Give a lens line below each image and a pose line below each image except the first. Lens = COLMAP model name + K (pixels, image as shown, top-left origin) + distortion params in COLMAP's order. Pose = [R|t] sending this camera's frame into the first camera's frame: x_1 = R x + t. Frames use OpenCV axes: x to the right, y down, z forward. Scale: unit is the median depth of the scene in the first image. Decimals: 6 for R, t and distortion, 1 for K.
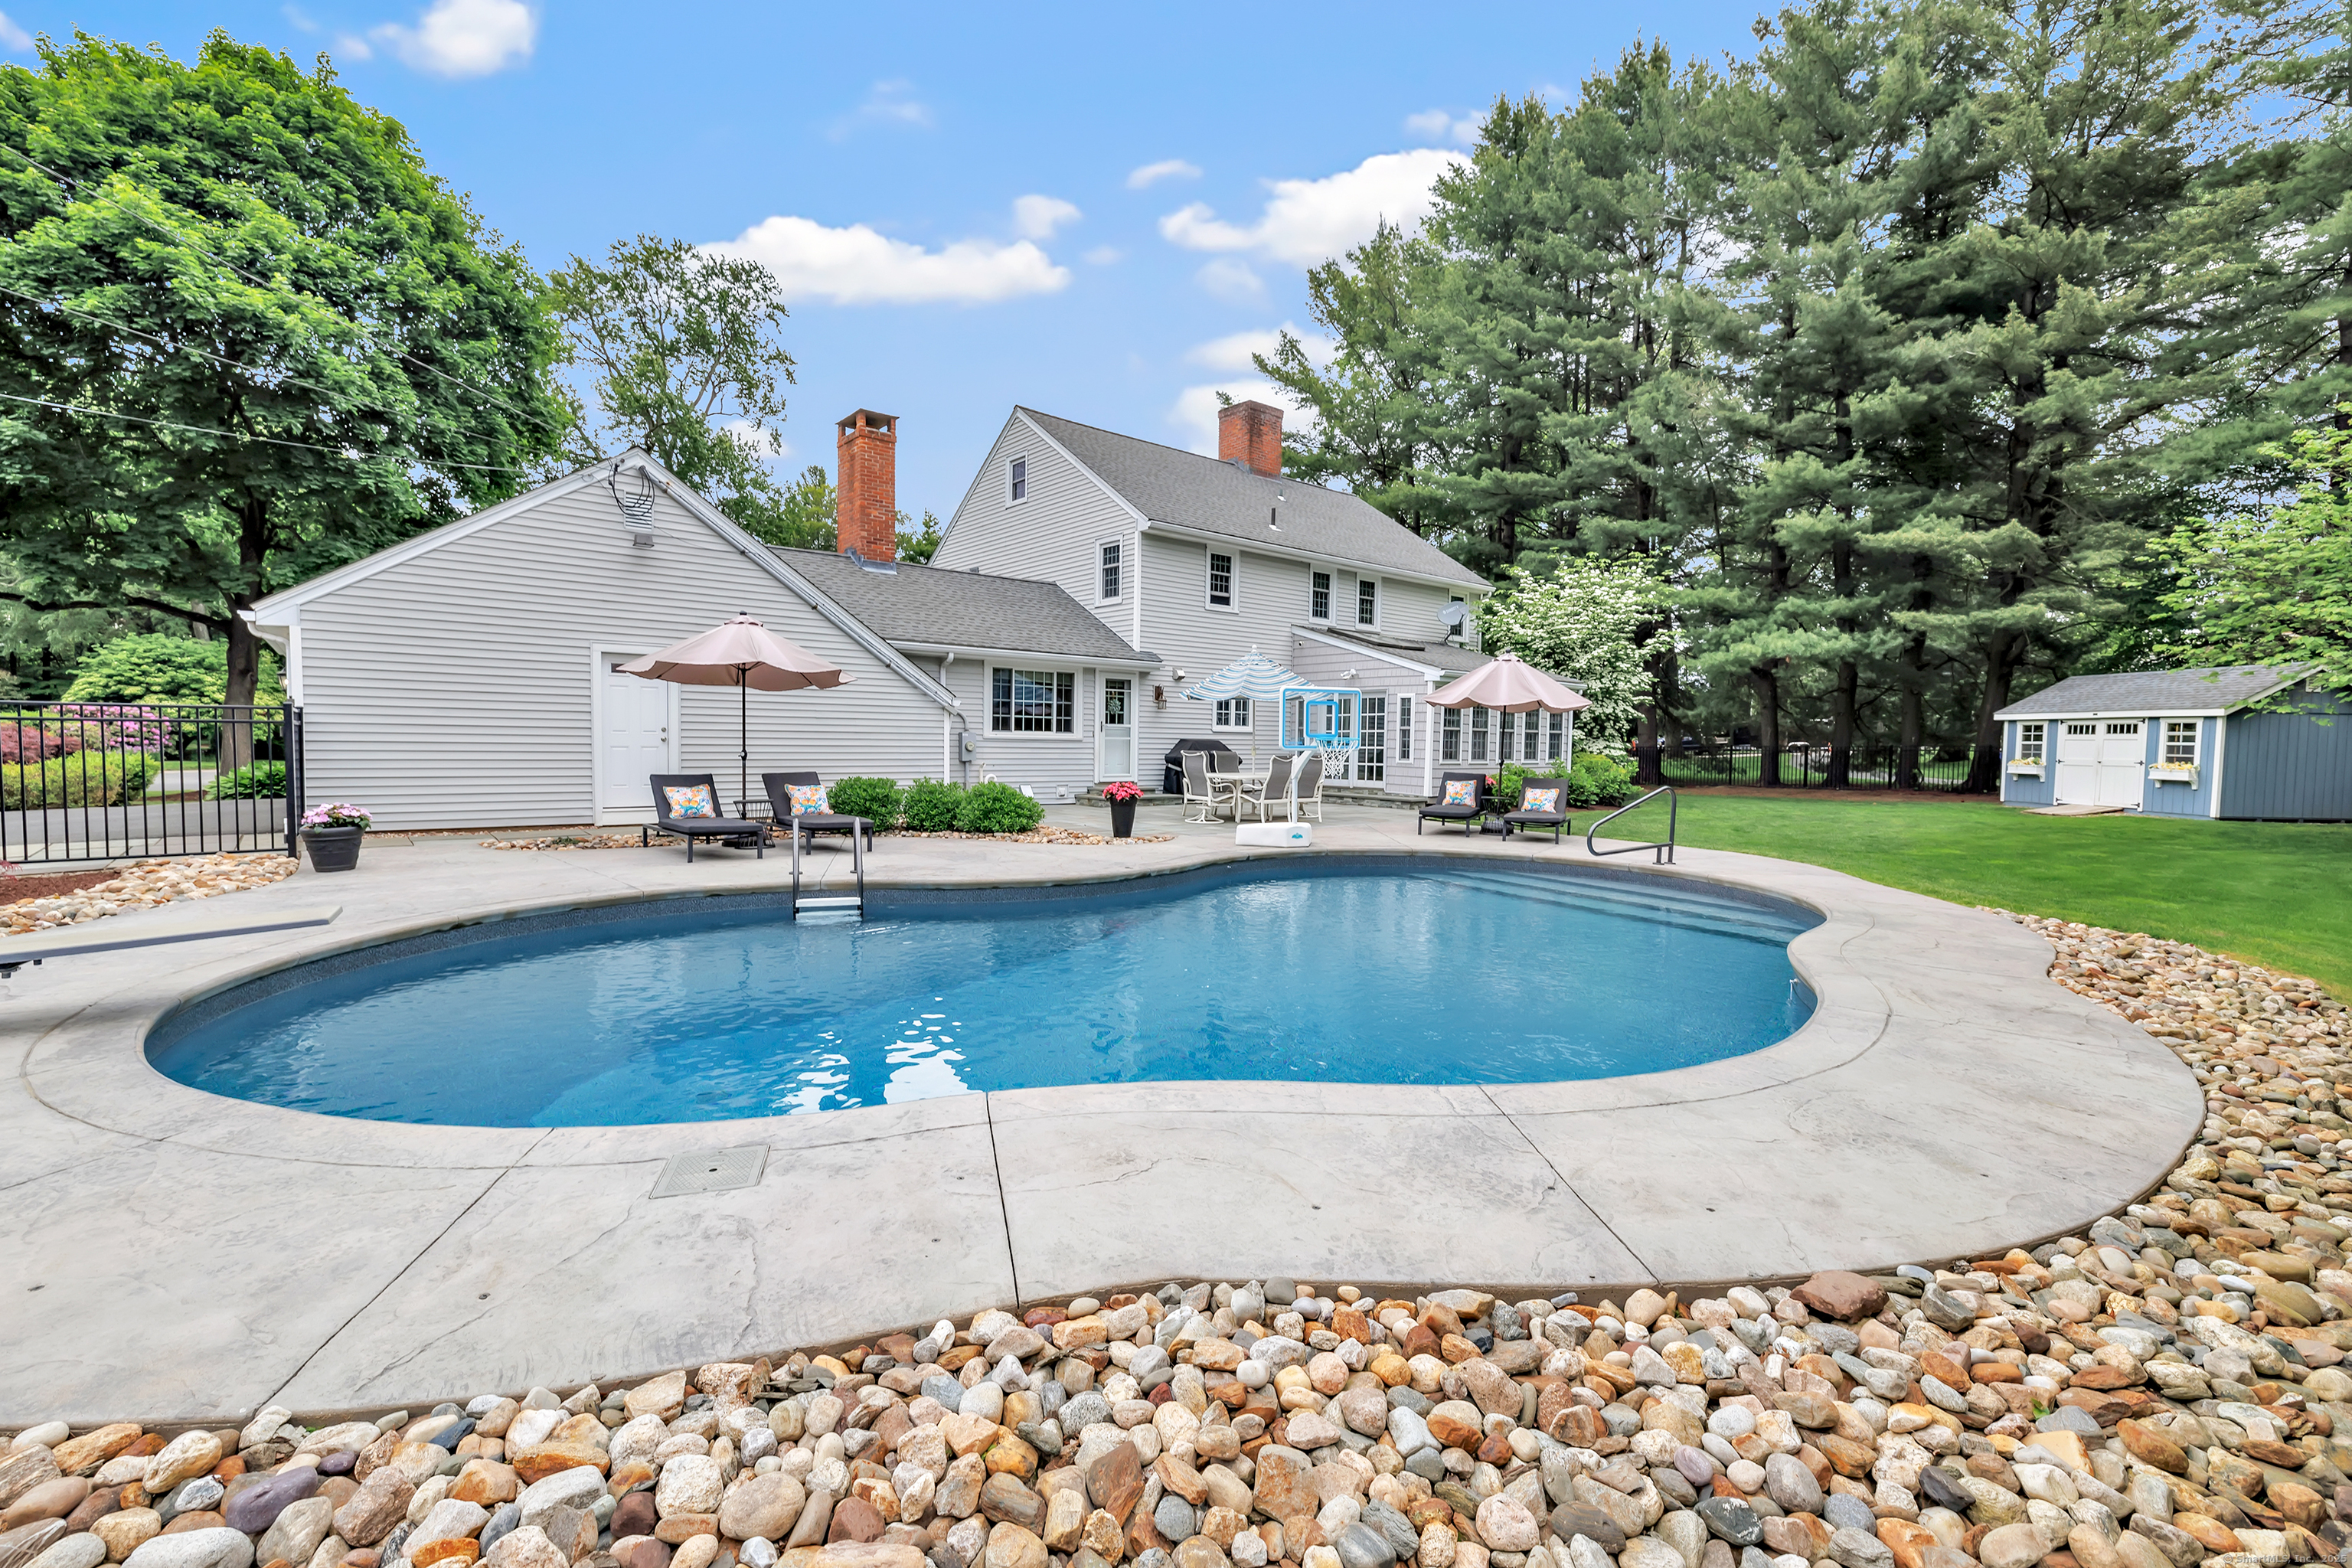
lens RADIAL K [[1002.2, 0, 1176.0], [0, 1002.2, 784.0], [0, 0, 1]] dist [0.000484, 0.000082]
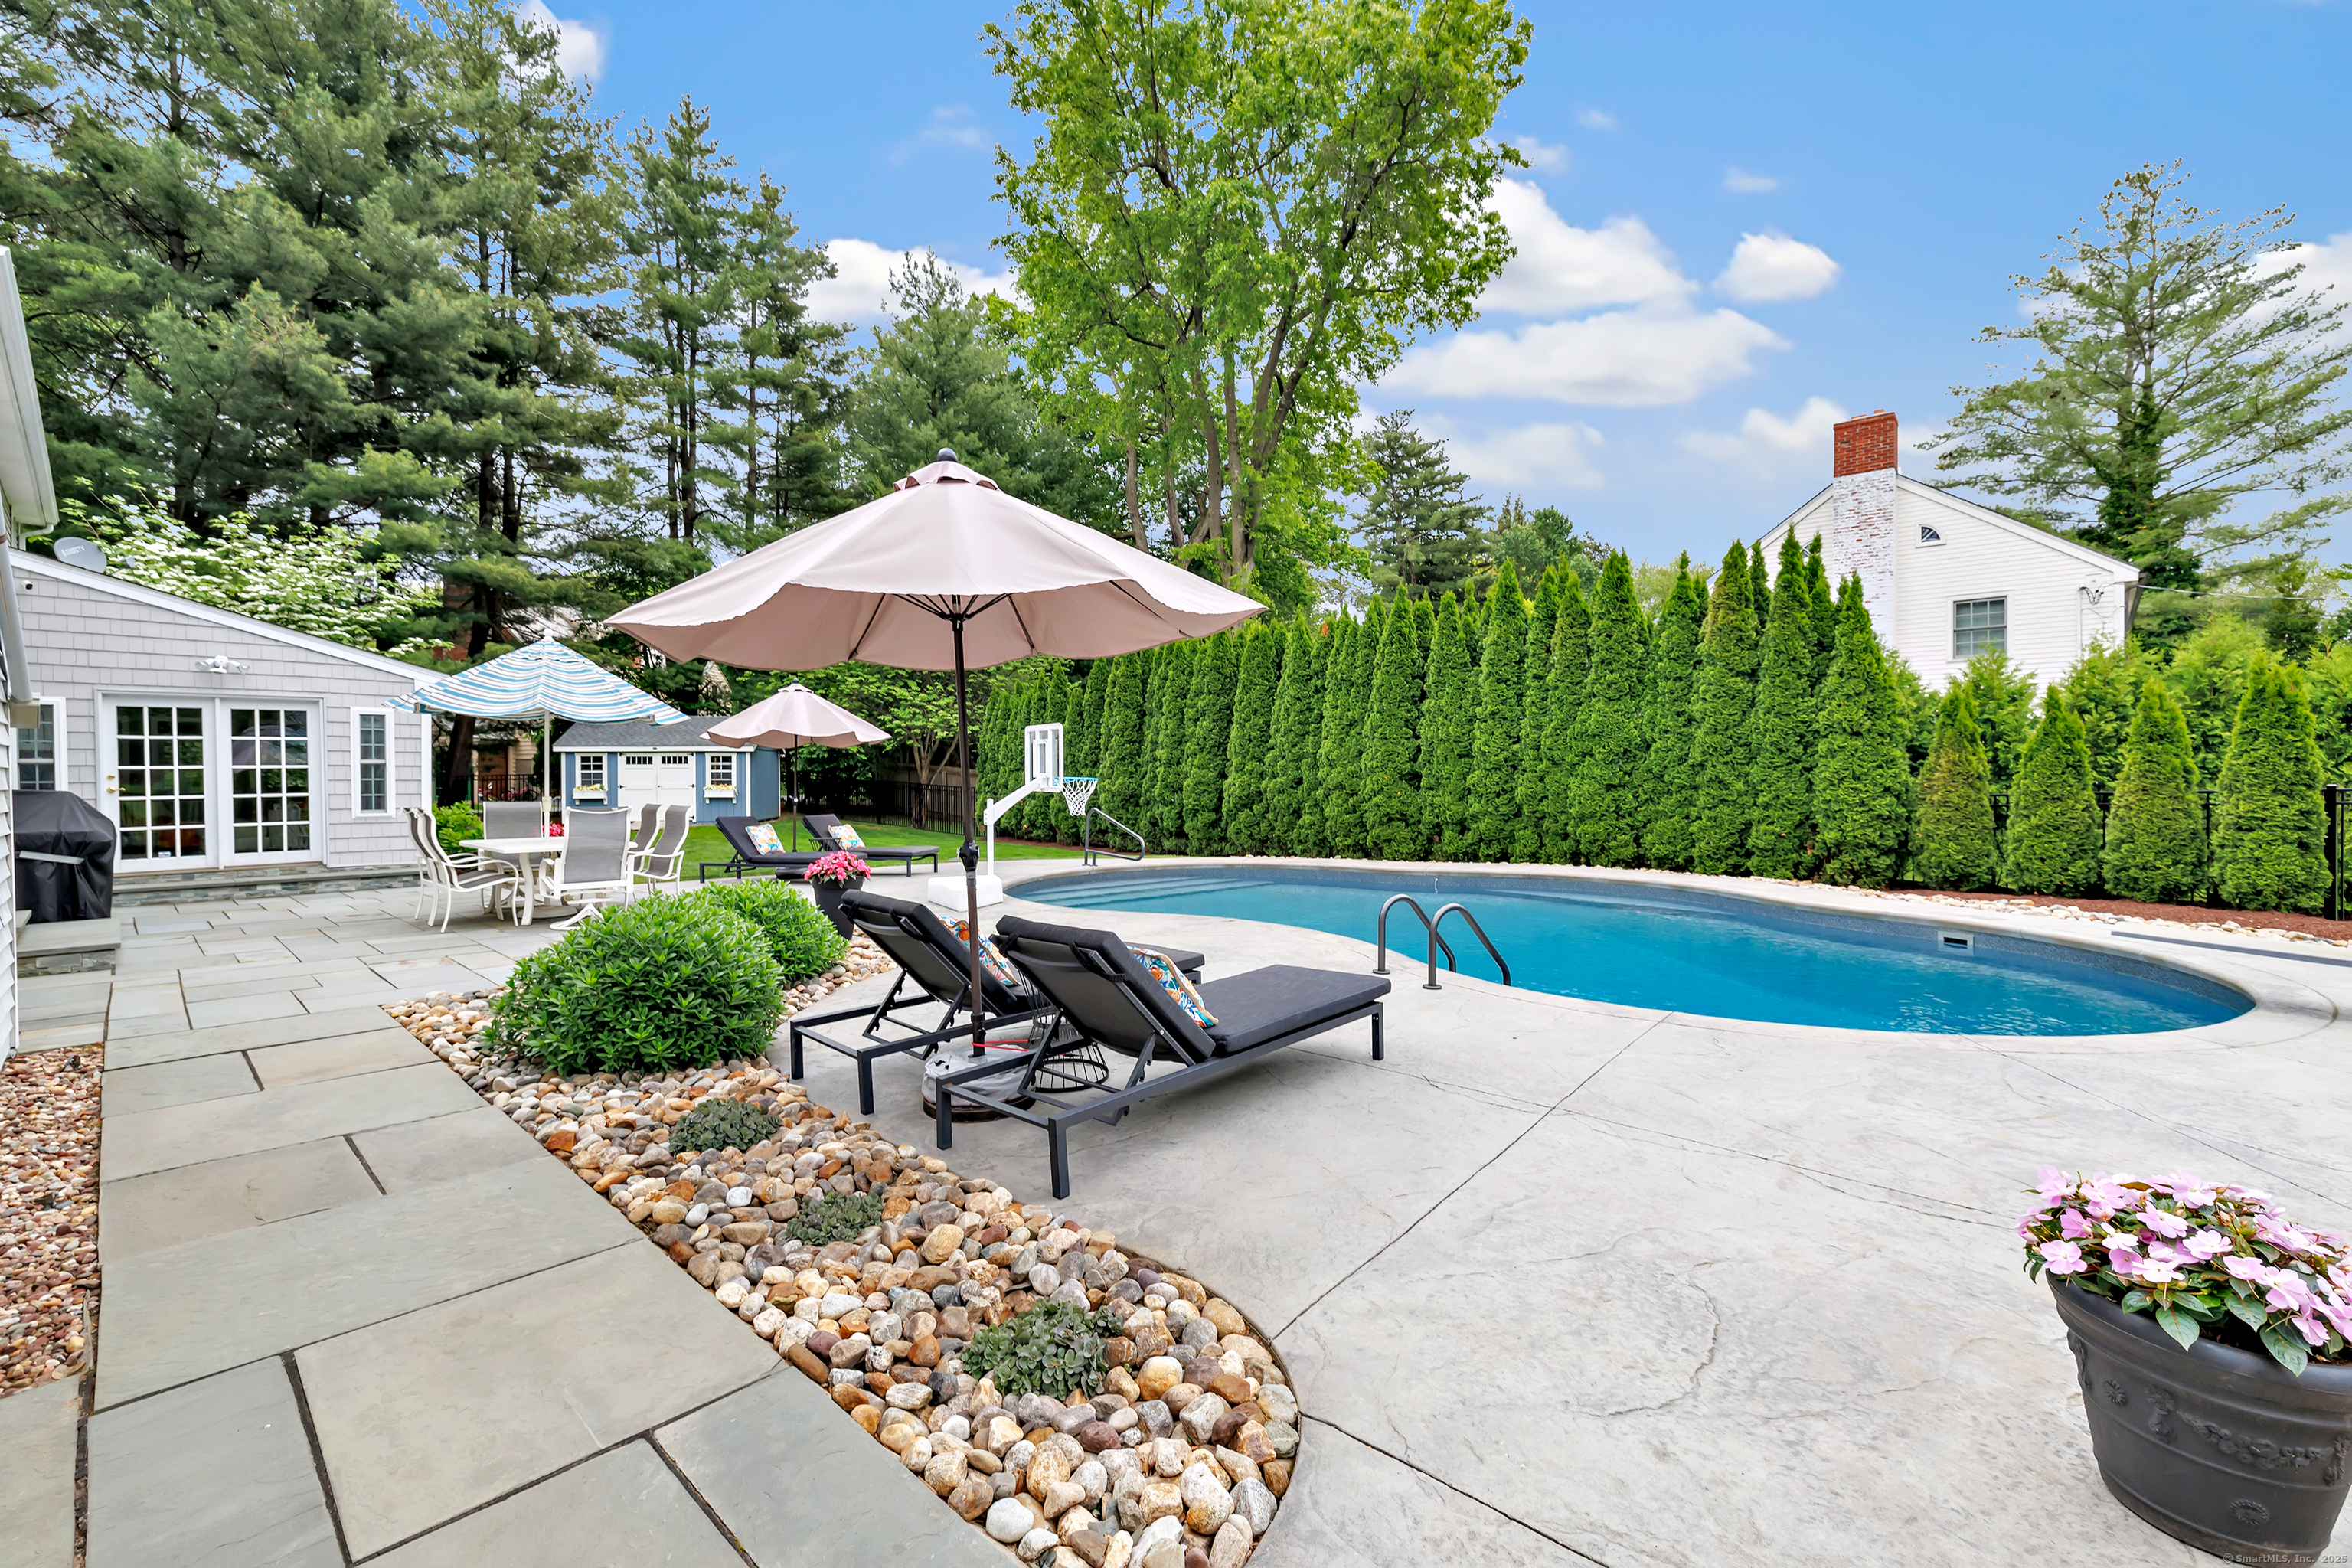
lens RADIAL K [[1002.2, 0, 1176.0], [0, 1002.2, 784.0], [0, 0, 1]] dist [0.000484, 0.000082]
pose [[-0.126739, -0.025477, 0.991609, -0.437664], [0.050262, 0.998221, 0.032071, -0.034661], [-0.990662, 0.053904, -0.125233, 0.545232]]
